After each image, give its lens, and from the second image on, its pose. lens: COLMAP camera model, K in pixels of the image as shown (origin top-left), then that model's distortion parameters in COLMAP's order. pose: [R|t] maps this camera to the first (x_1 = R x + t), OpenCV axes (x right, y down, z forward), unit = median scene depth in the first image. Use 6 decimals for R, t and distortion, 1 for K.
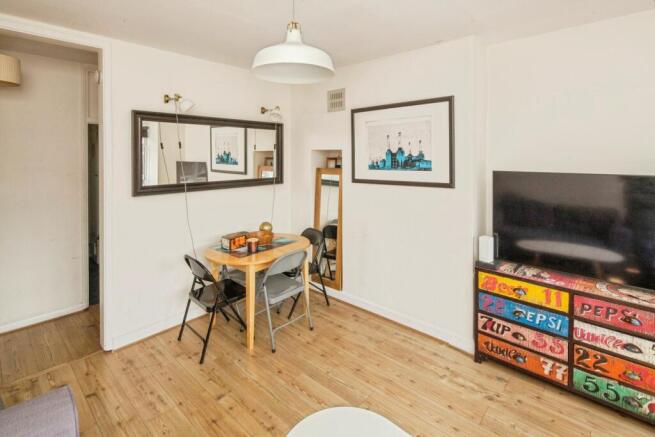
lens RADIAL K [[315.7, 0, 319.9], [0, 315.7, 157.8], [0, 0, 1]] dist [-0.000870, -0.001859]
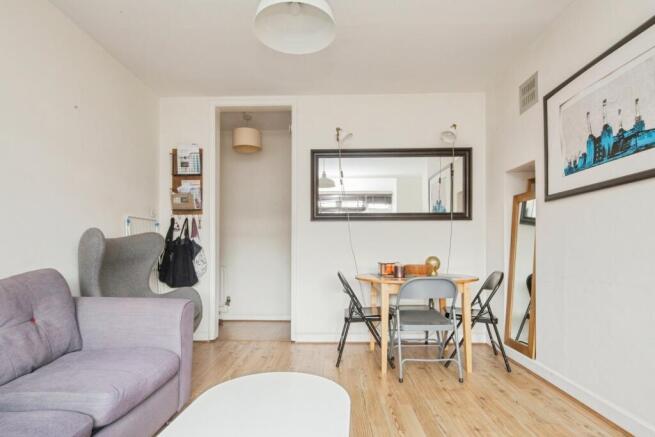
lens RADIAL K [[335.0, 0, 325.5], [0, 335.0, 243.9], [0, 0, 1]] dist [-0.001810, -0.000577]
pose [[0.662539, -0.000715, -0.749027, 0.416788], [-0.006652, 0.999954, -0.006839, 0.224260], [0.748998, 0.009513, 0.662504, 0.197194]]
